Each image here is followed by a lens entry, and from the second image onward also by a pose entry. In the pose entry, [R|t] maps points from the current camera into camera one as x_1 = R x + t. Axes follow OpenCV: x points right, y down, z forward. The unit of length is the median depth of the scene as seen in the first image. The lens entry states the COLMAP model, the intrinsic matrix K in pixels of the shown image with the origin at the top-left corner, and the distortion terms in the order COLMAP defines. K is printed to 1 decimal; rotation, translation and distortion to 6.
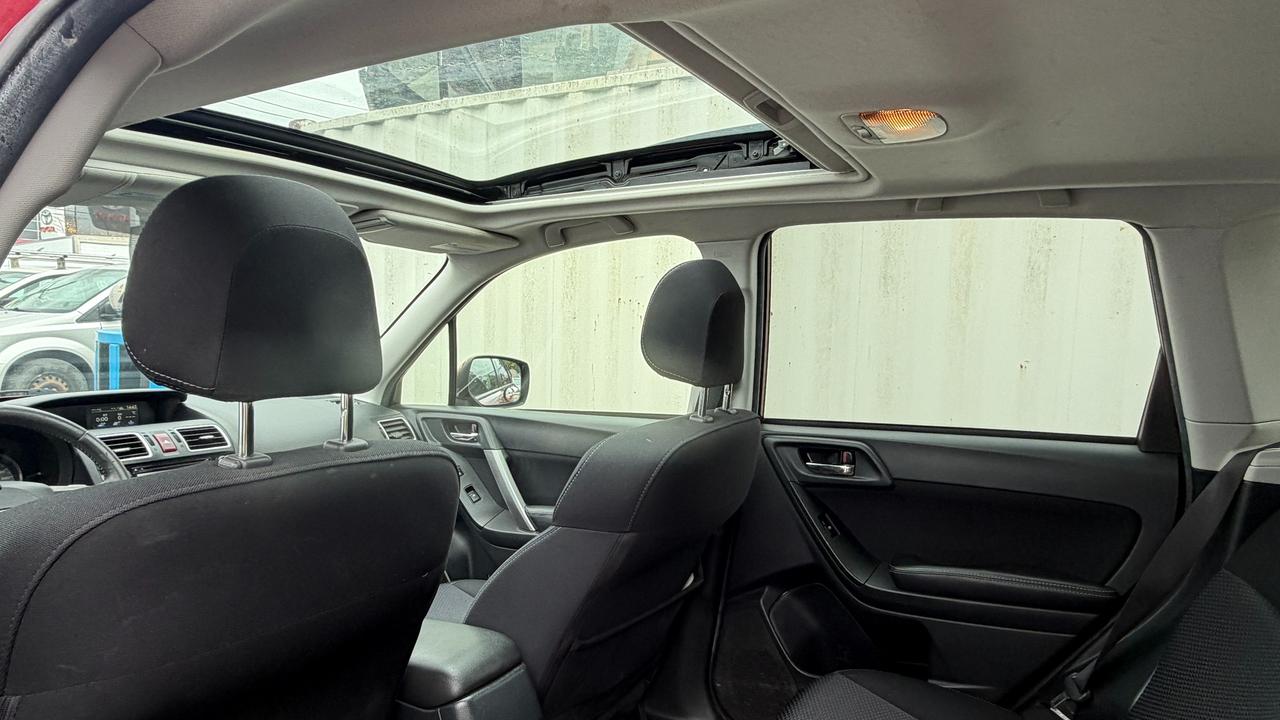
lens RADIAL K [[751.4, 0, 639.7], [0, 751.4, 355.3], [0, 0, 1]] dist [-0.001647, -0.002681]
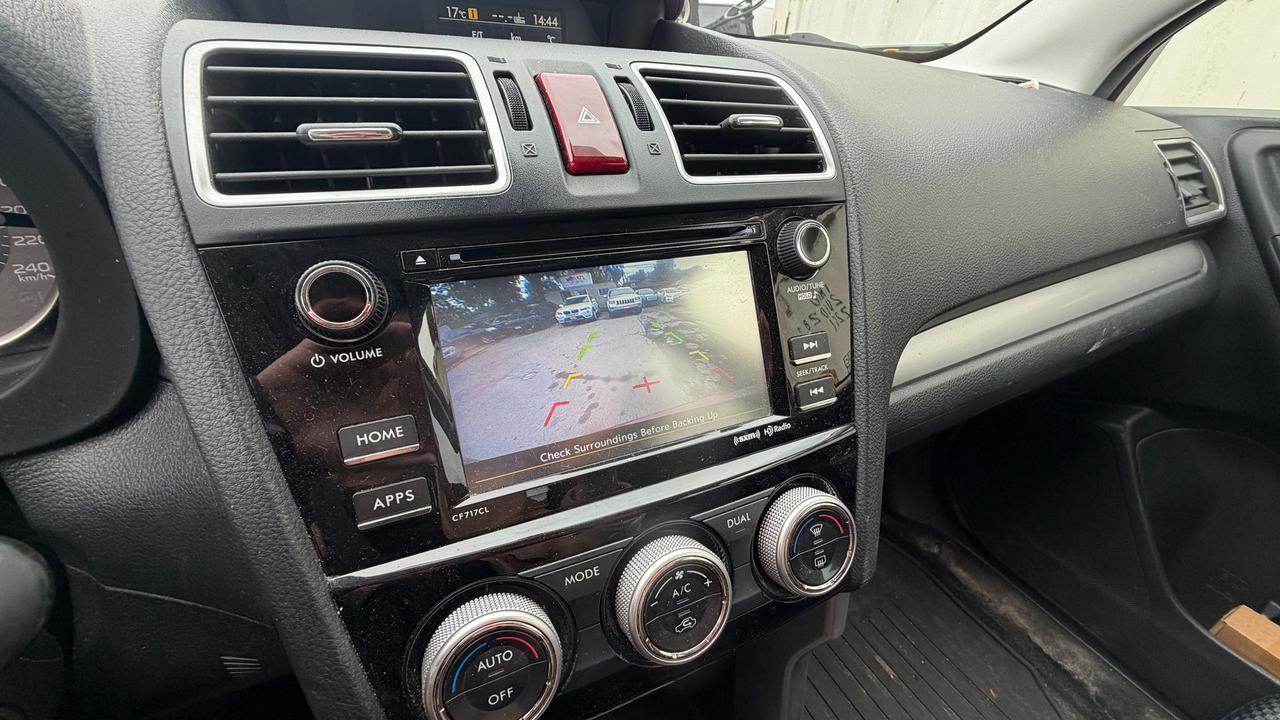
lens RADIAL K [[518.7, 0, 637.3], [0, 518.7, 357.2], [0, 0, 1]] dist [-0.002007, 0.000571]
pose [[0.821709, 0.296962, -0.486424, -0.304981], [-0.053912, 0.890190, 0.452389, 0.061989], [0.567352, -0.345508, 0.747487, 0.503889]]
